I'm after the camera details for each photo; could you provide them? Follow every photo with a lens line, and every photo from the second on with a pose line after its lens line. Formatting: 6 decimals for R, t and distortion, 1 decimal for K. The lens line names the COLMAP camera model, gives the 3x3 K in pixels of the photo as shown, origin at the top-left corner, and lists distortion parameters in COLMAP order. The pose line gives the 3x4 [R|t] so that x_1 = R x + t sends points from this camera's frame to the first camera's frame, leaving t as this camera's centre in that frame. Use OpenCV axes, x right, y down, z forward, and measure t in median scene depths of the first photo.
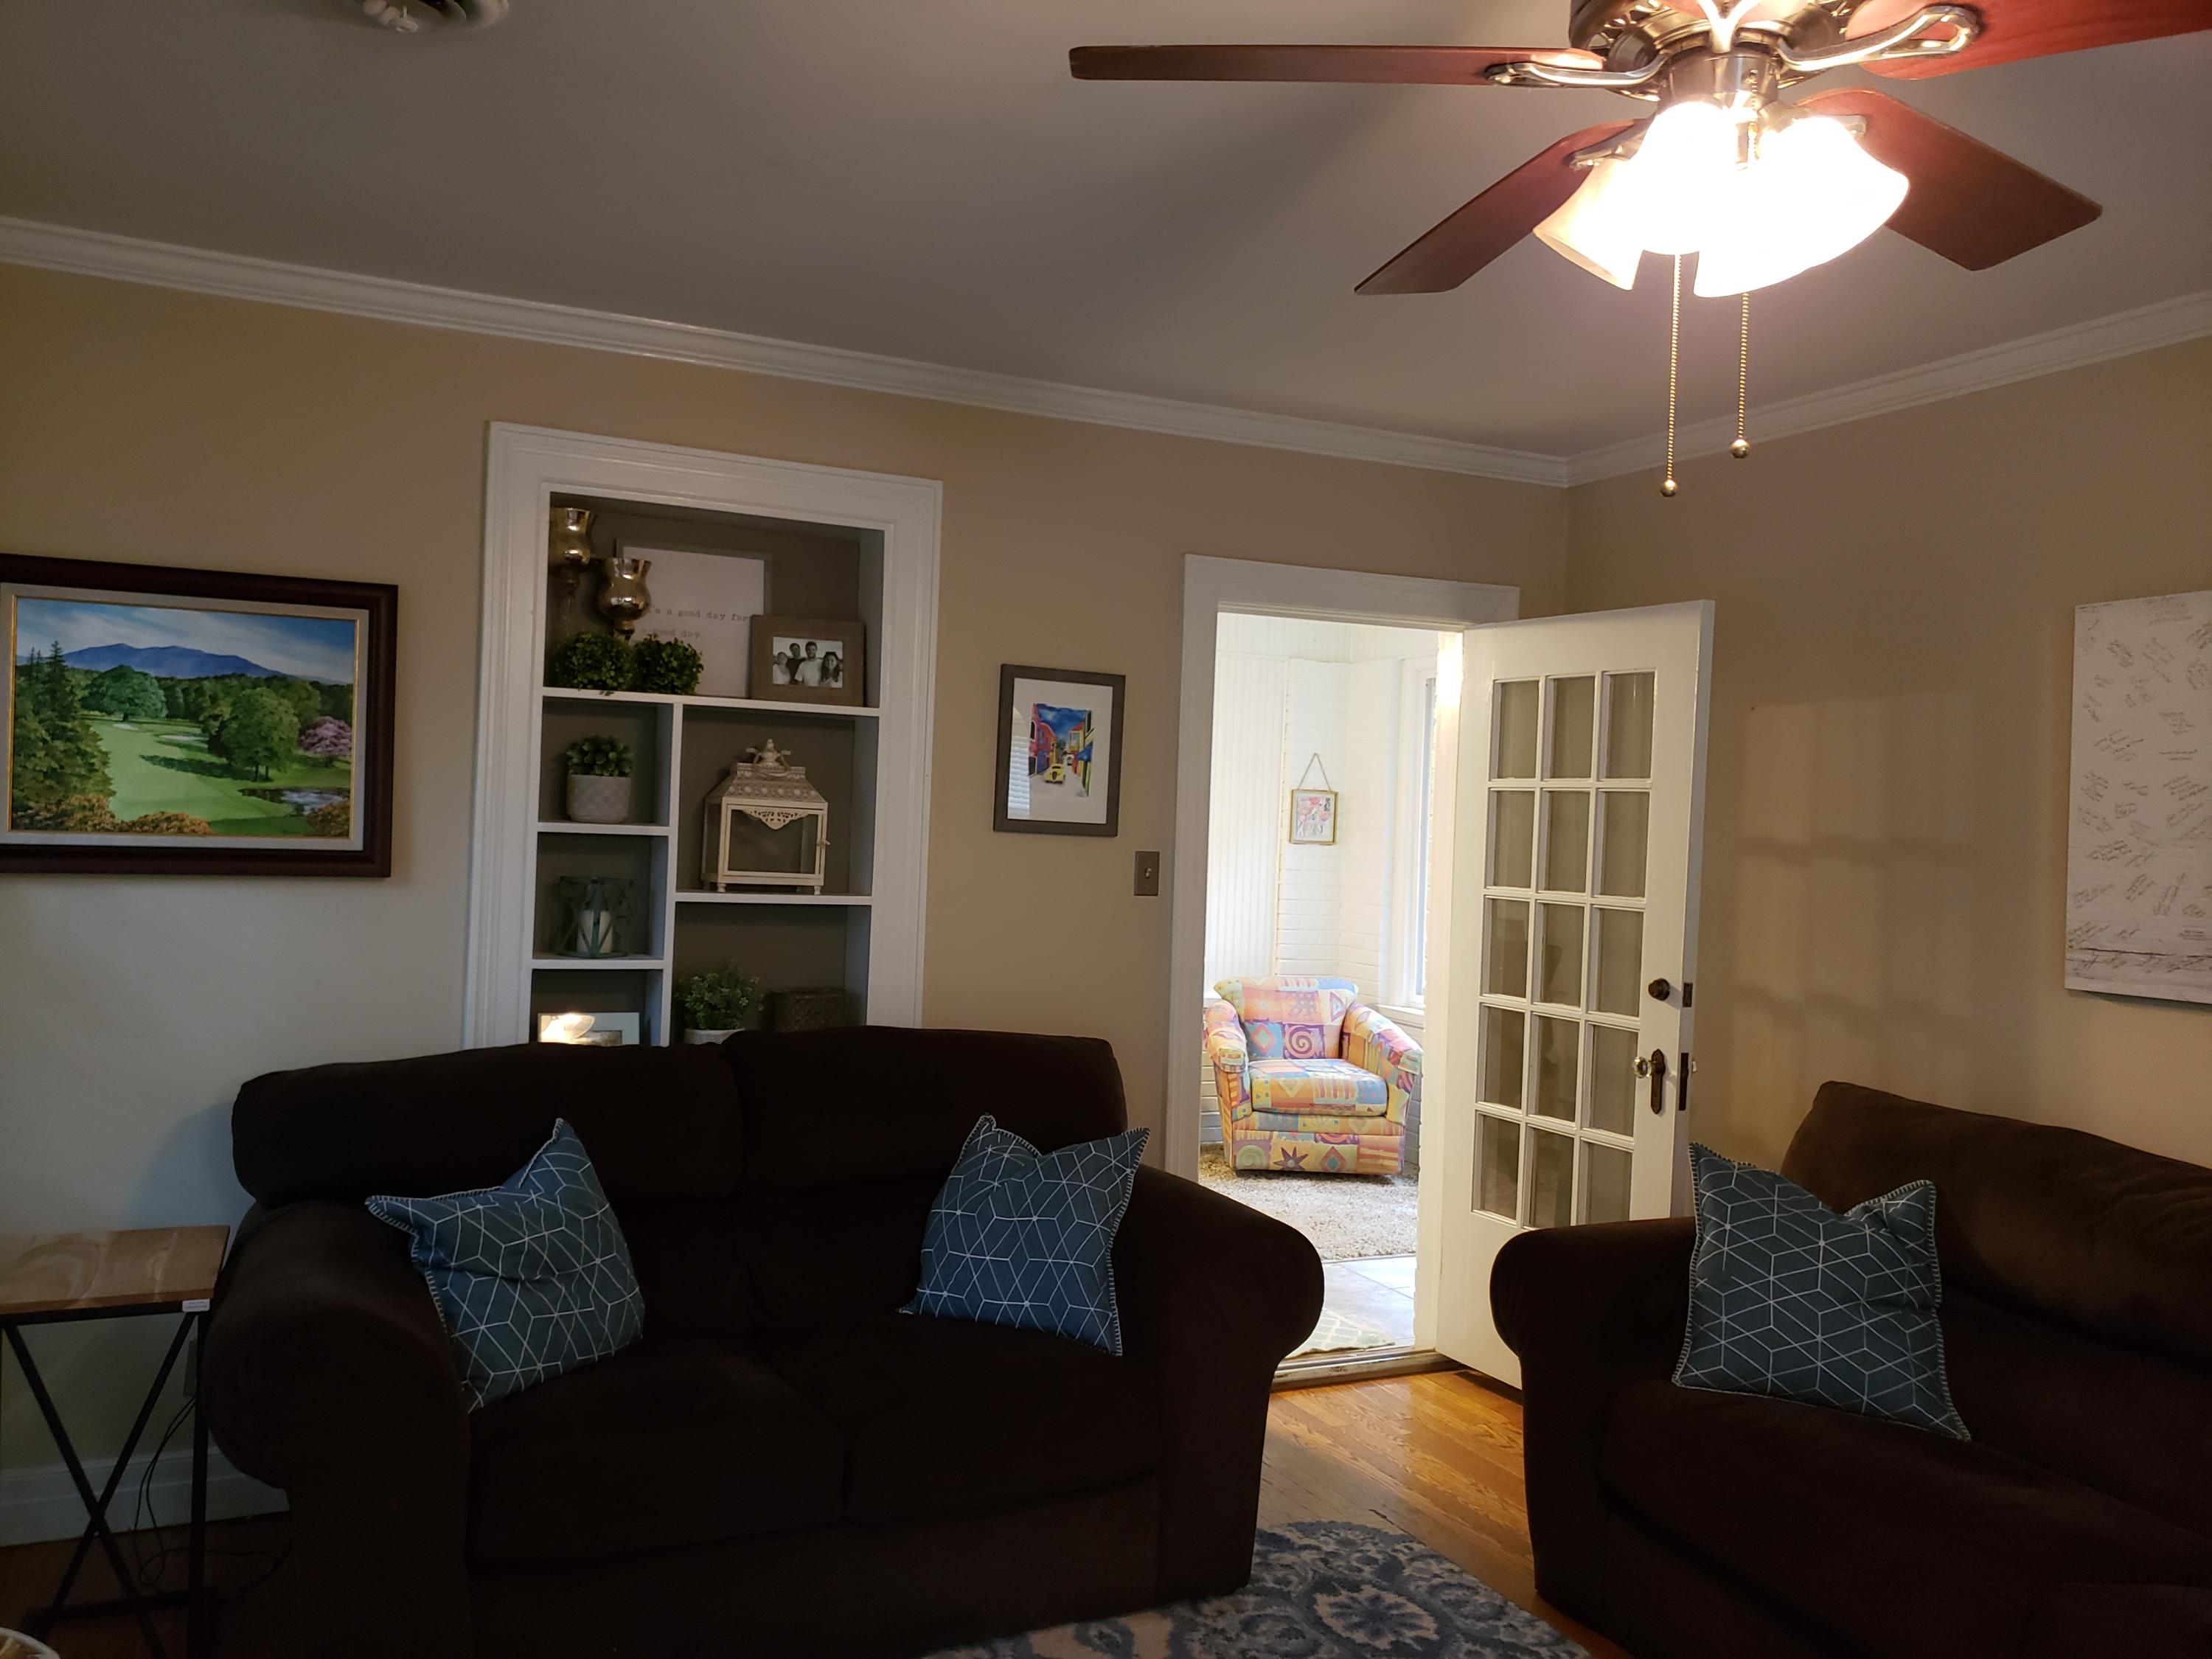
lens RADIAL K [[1723.8, 0, 1103.7], [0, 1723.8, 828.9], [0, 0, 1]] dist [0.000983, -0.005362]
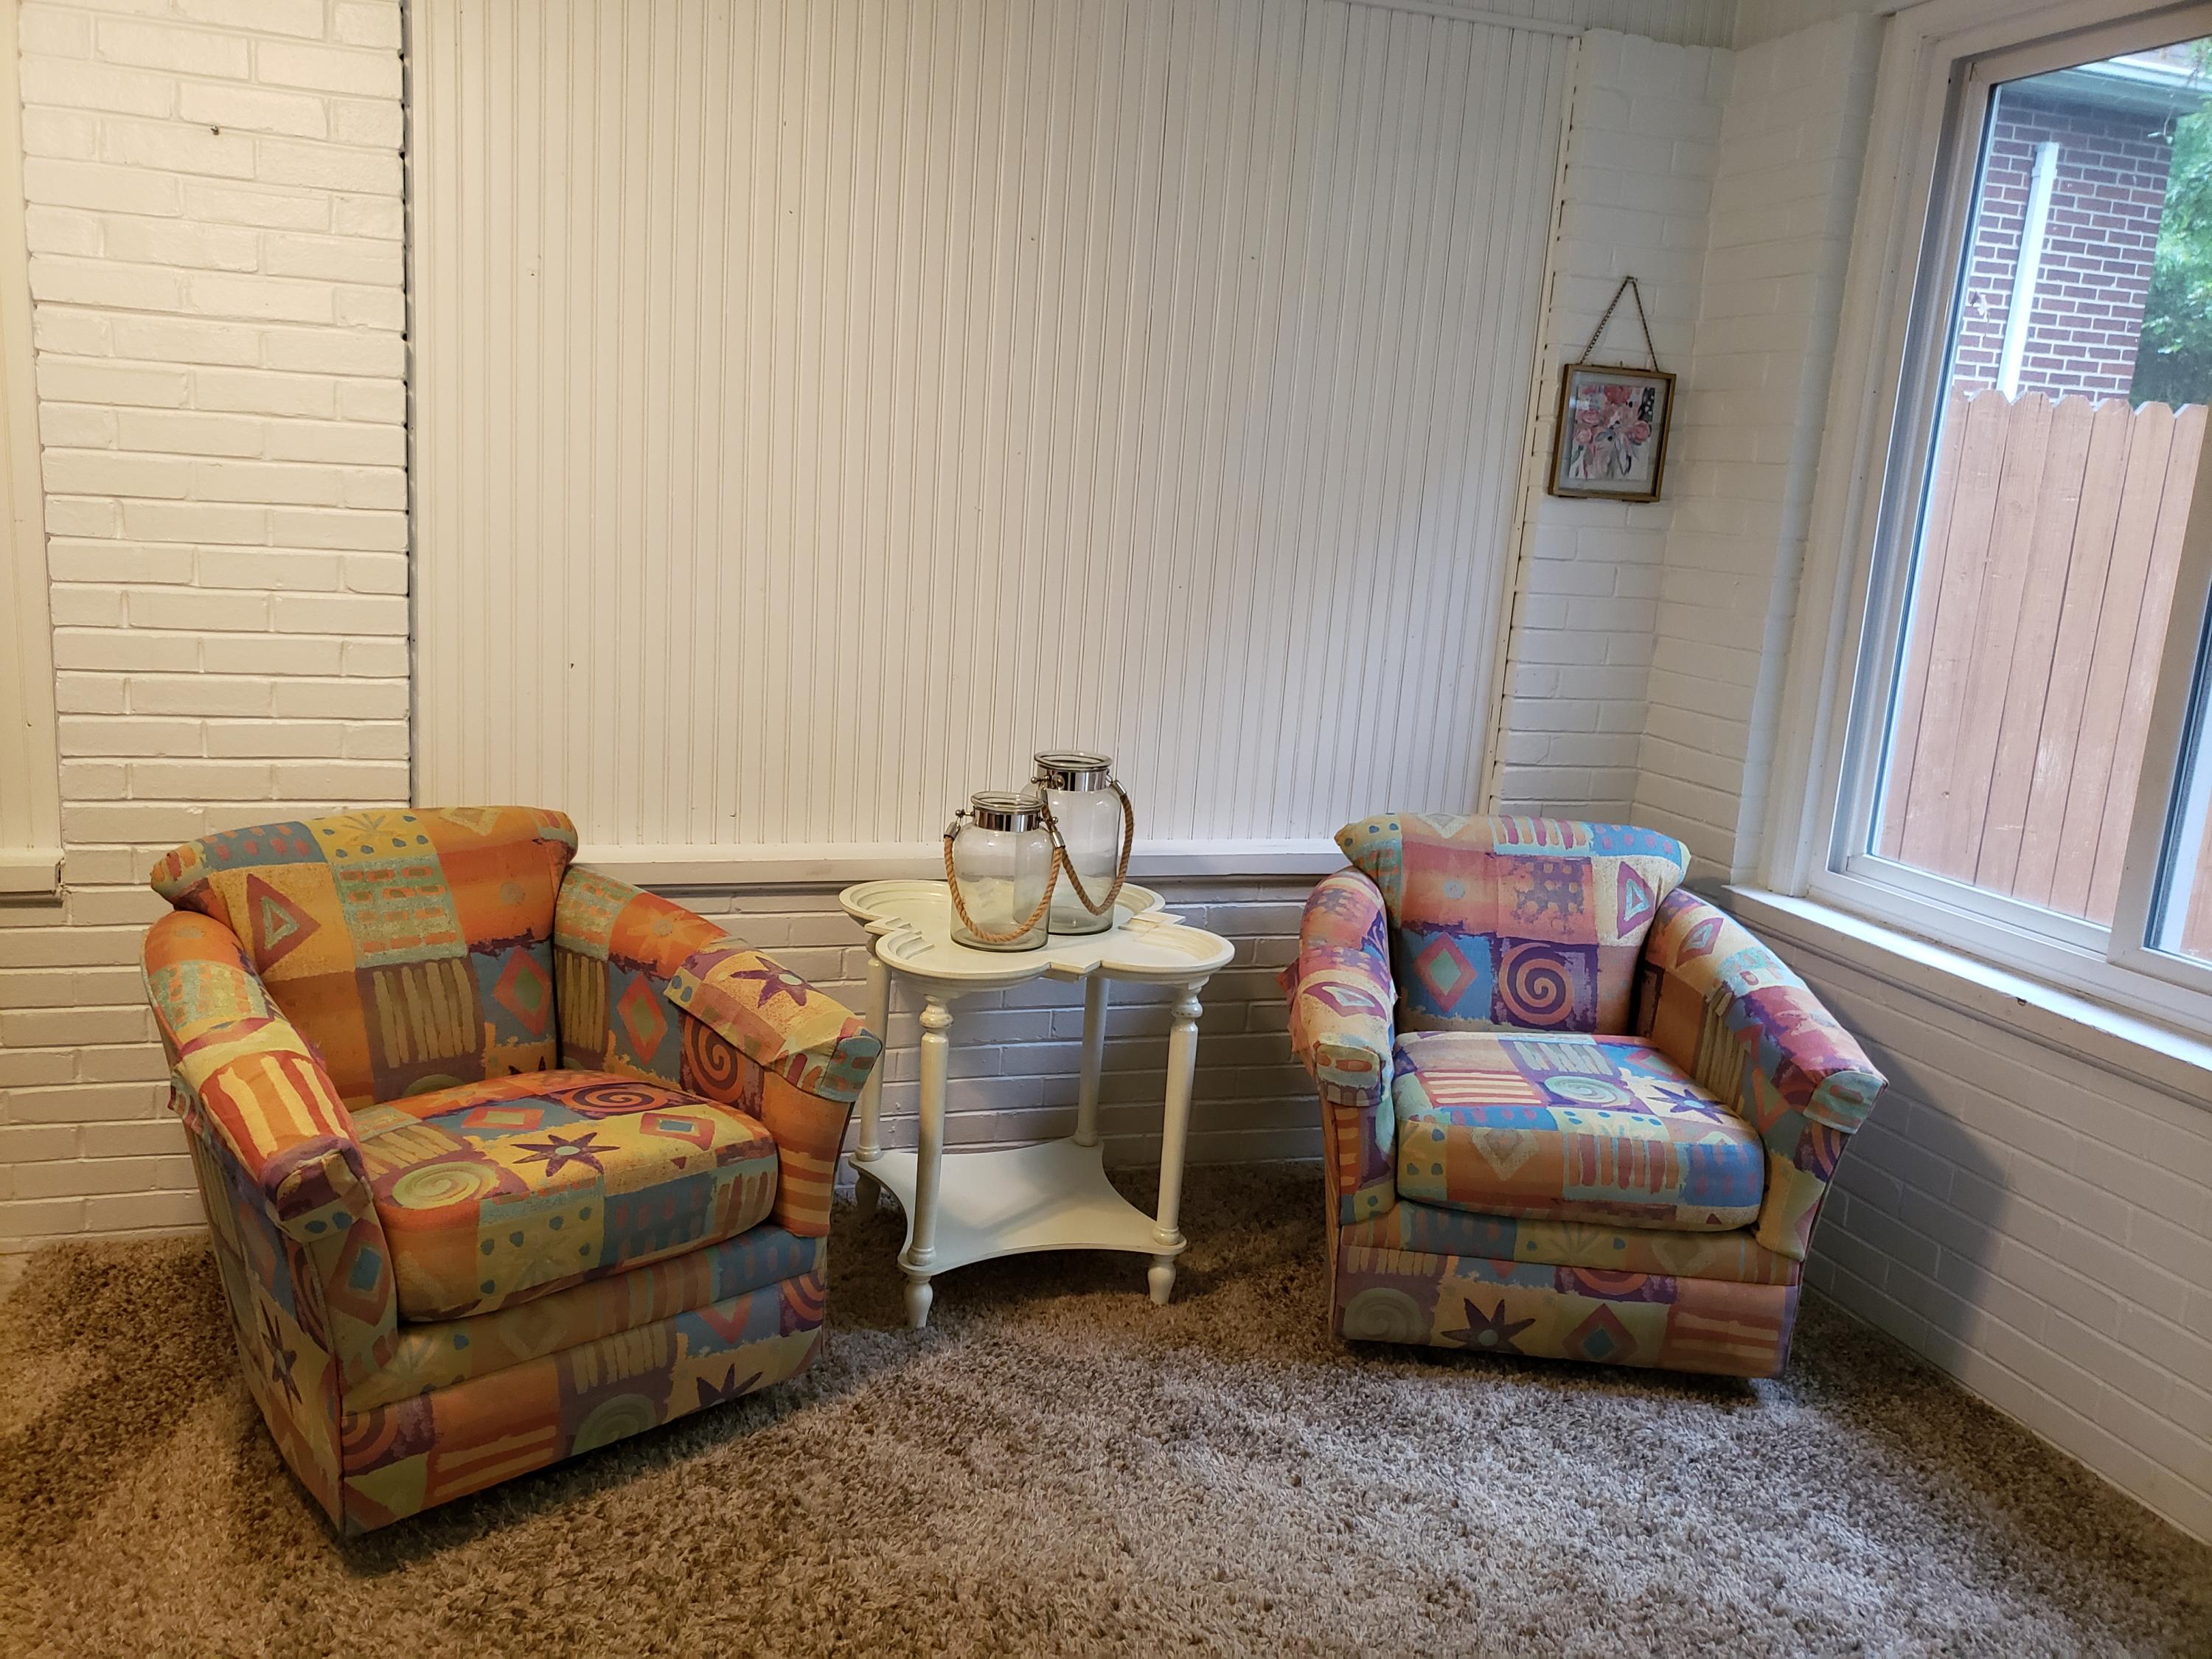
lens RADIAL K [[1723.8, 0, 1102.3], [0, 1723.8, 835.1], [0, 0, 1]] dist [0.000983, -0.005362]
pose [[0.990665, 0.058197, -0.123275, 0.061696], [-0.033076, 0.979888, 0.196789, 0.011534], [0.132248, -0.190875, 0.972665, 0.609932]]
